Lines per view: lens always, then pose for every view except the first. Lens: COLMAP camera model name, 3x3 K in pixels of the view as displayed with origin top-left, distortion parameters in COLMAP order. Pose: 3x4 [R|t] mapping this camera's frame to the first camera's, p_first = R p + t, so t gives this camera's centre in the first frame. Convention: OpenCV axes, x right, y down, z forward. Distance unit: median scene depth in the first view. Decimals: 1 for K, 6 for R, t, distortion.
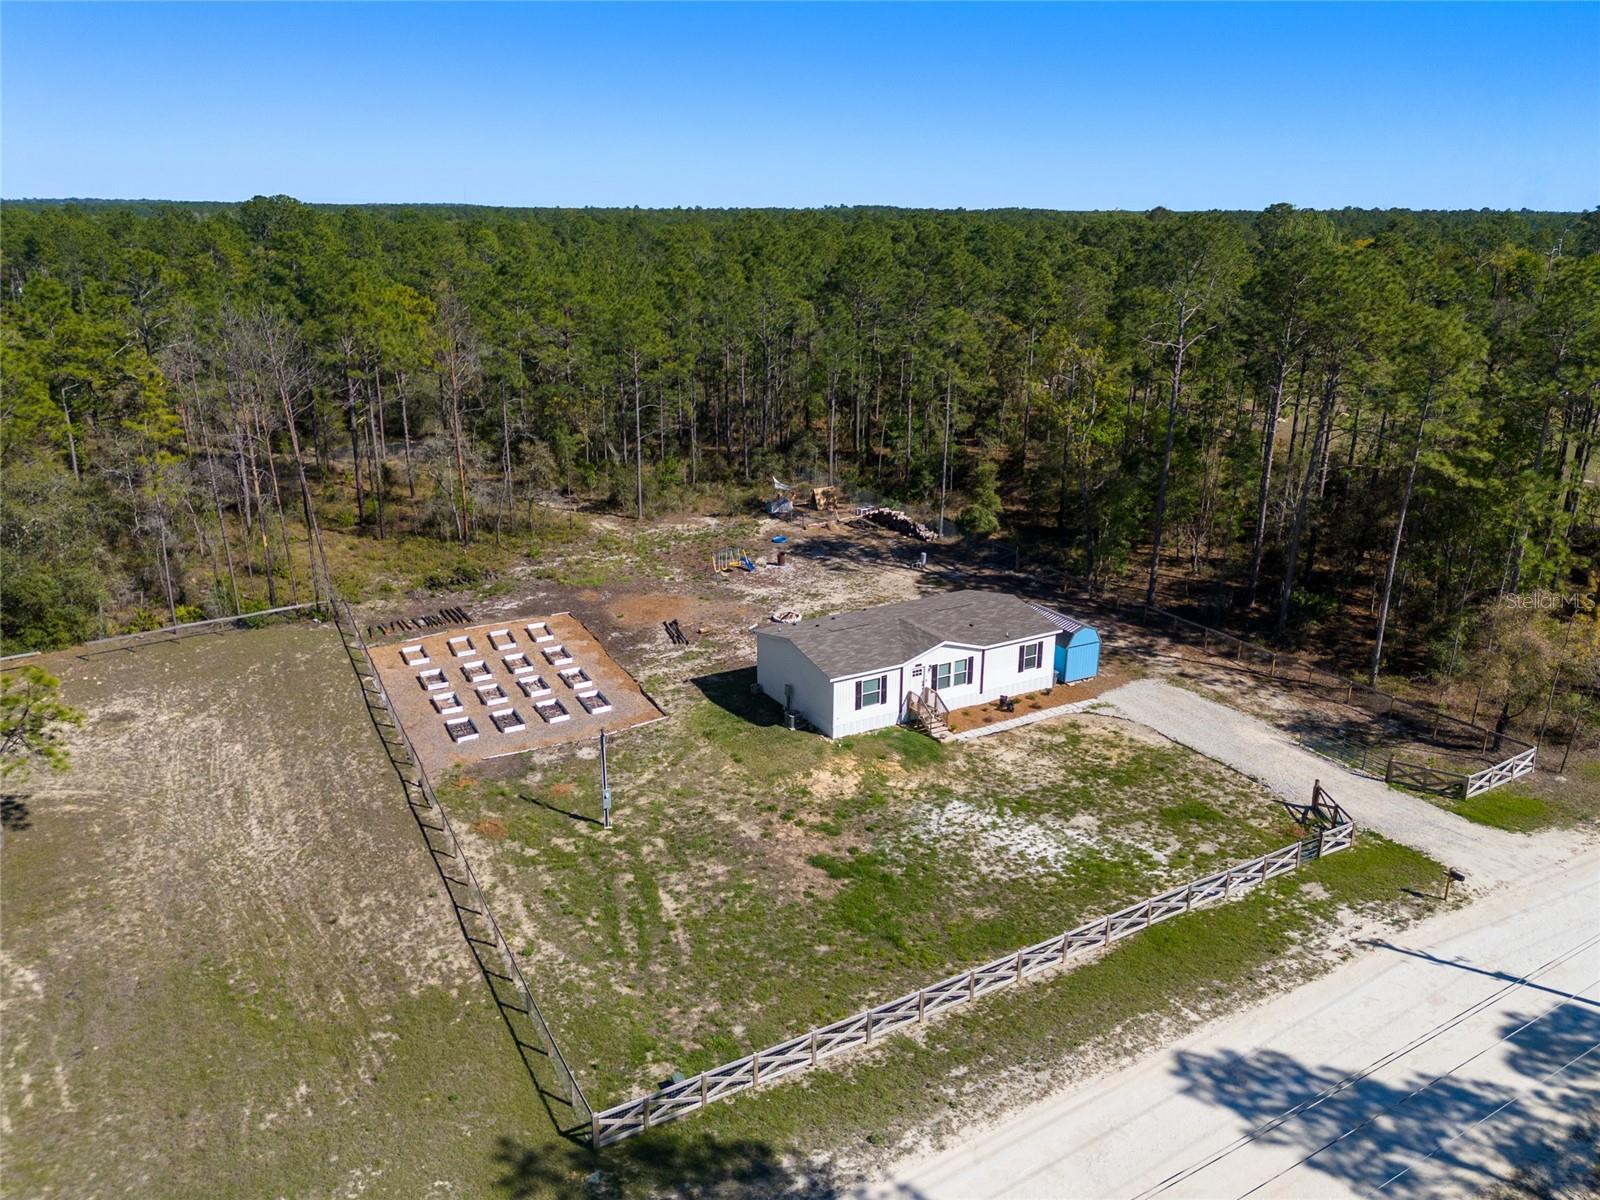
lens RADIAL K [[1183.0, 0, 800.0], [0, 1183.0, 600.0], [0, 0, 1]] dist [0.083616, -0.119239]
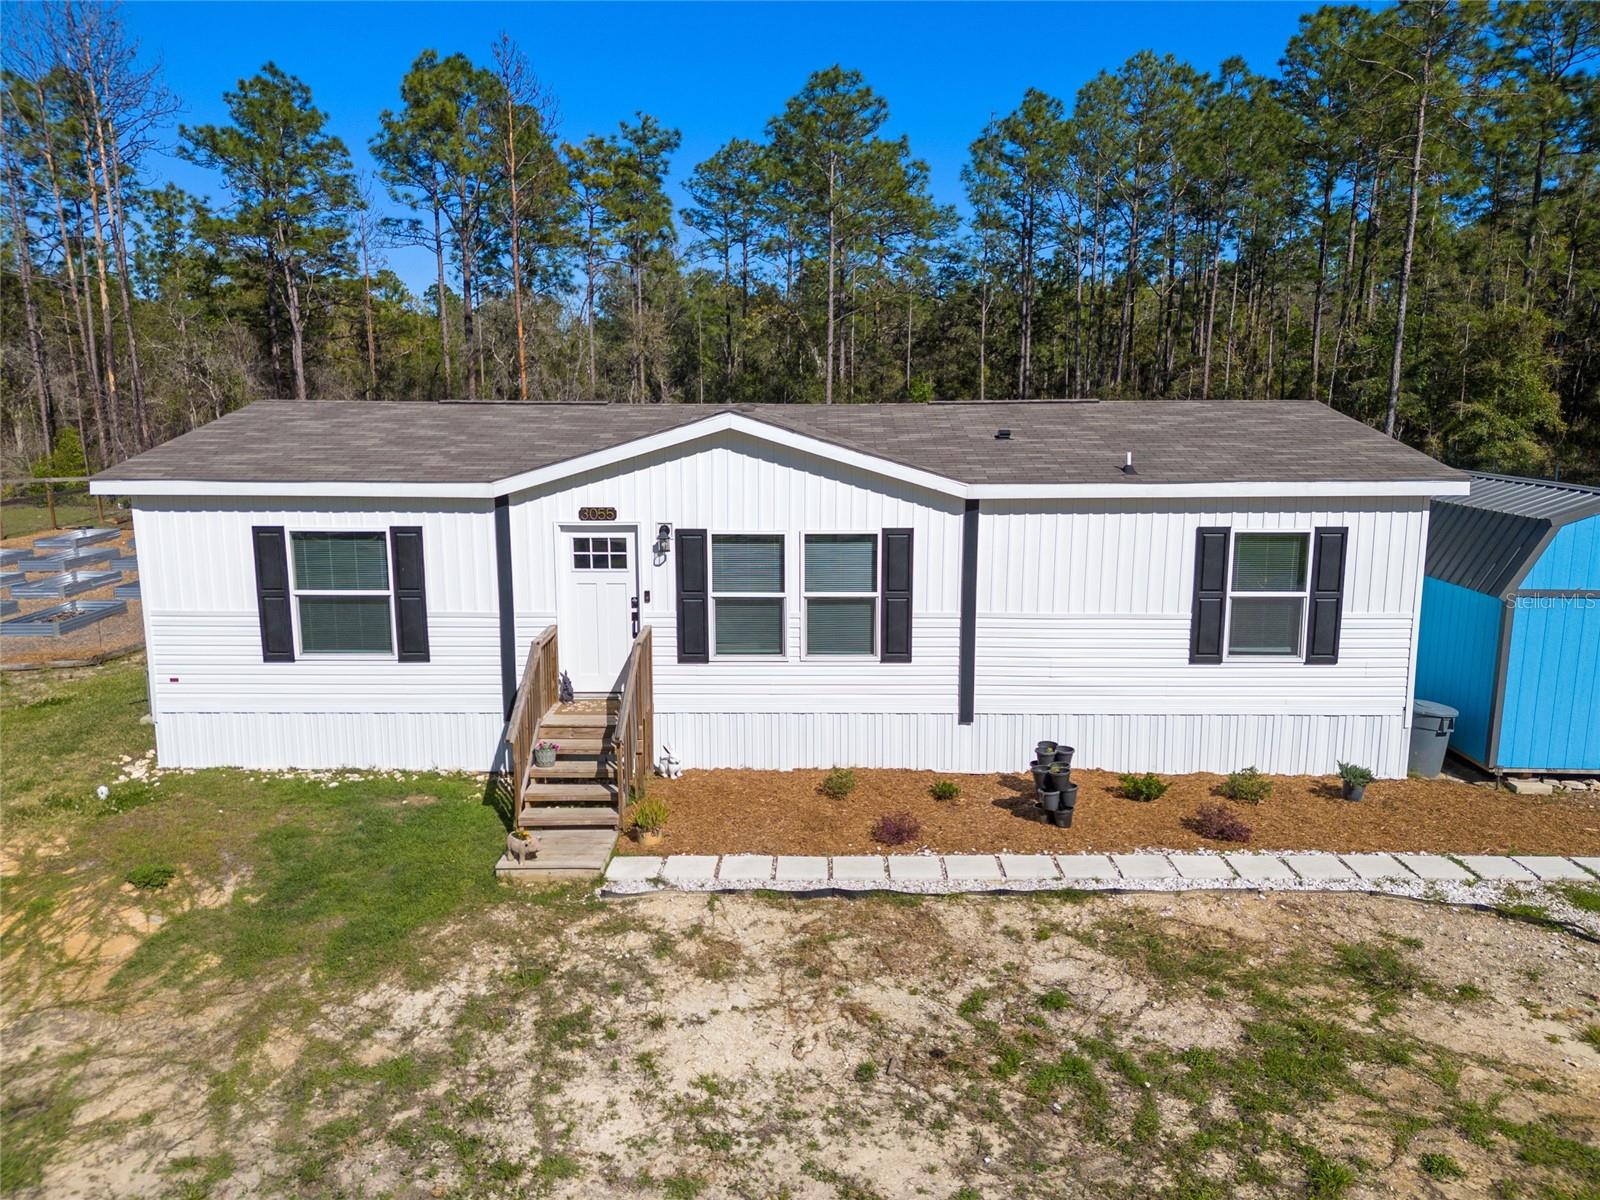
lens RADIAL K [[1183.0, 0, 800.0], [0, 1183.0, 600.0], [0, 0, 1]] dist [0.083616, -0.119239]
pose [[0.855353, 0.082303, -0.511467, 0.247983], [-0.153983, 0.983069, -0.099322, 0.087466], [0.494632, 0.163712, 0.853544, 0.841894]]
